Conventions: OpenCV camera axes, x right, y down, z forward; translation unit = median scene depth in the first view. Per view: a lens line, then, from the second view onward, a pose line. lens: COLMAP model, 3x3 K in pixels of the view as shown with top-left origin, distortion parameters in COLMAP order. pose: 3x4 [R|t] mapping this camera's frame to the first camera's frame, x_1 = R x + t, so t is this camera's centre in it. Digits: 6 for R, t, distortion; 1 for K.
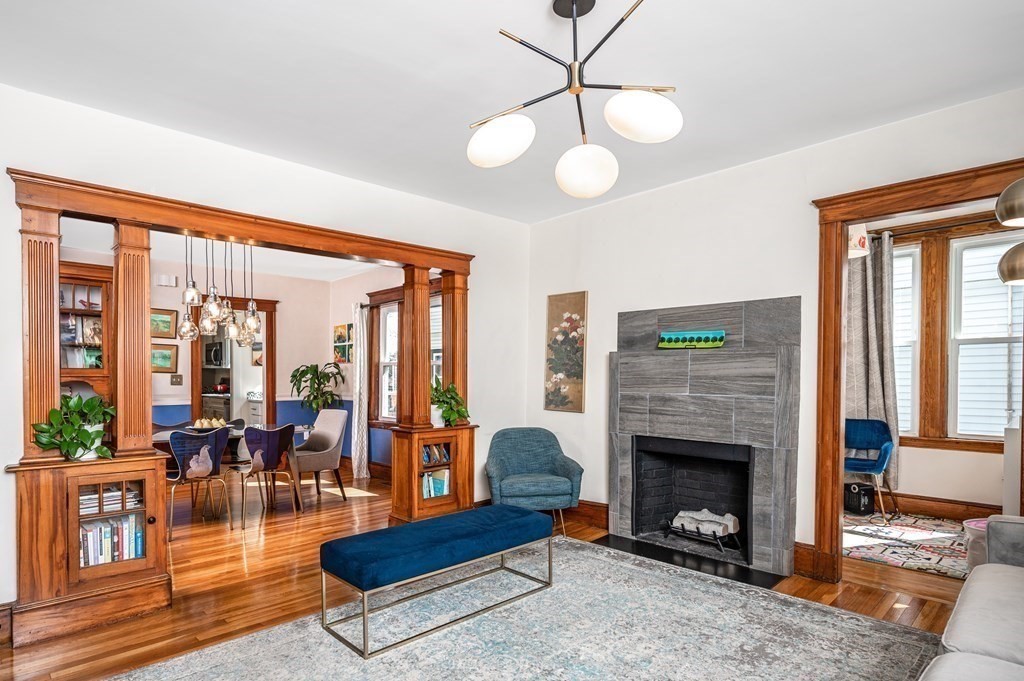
lens RADIAL K [[507.4, 0, 483.1], [0, 507.4, 375.3], [0, 0, 1]] dist [-0.005013, -0.000335]
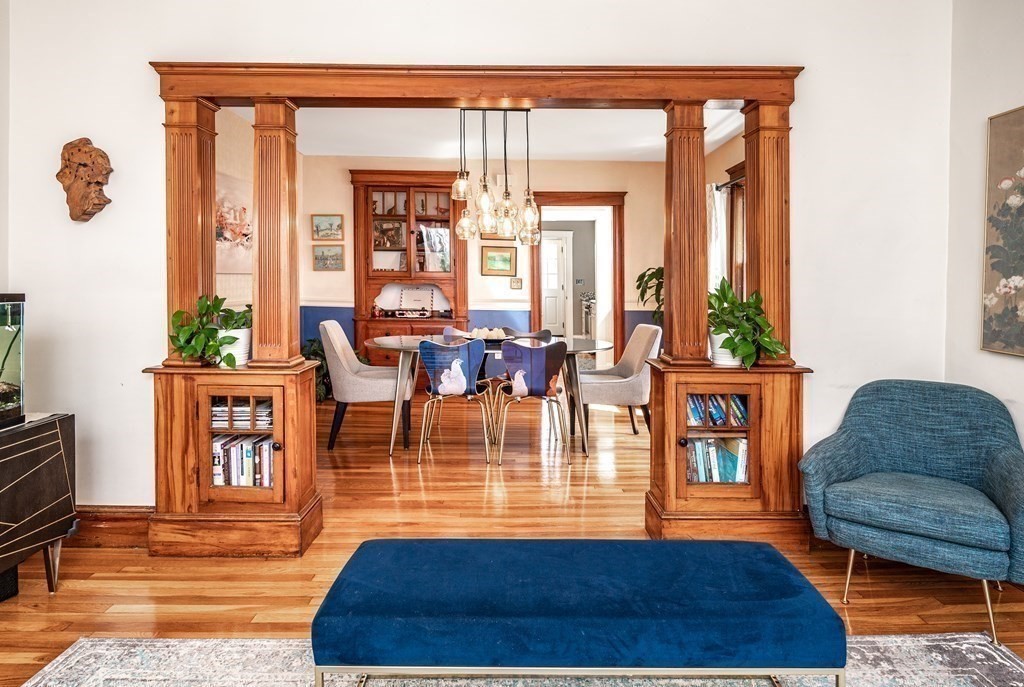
lens RADIAL K [[561.1, 0, 542.7], [0, 561.1, 275.2], [0, 0, 1]] dist [-0.002548, 0.001753]
pose [[0.754856, -0.000042, -0.655890, 0.192341], [-0.008101, 0.999923, -0.009388, 0.003905], [0.655840, 0.012400, 0.754798, 0.382123]]
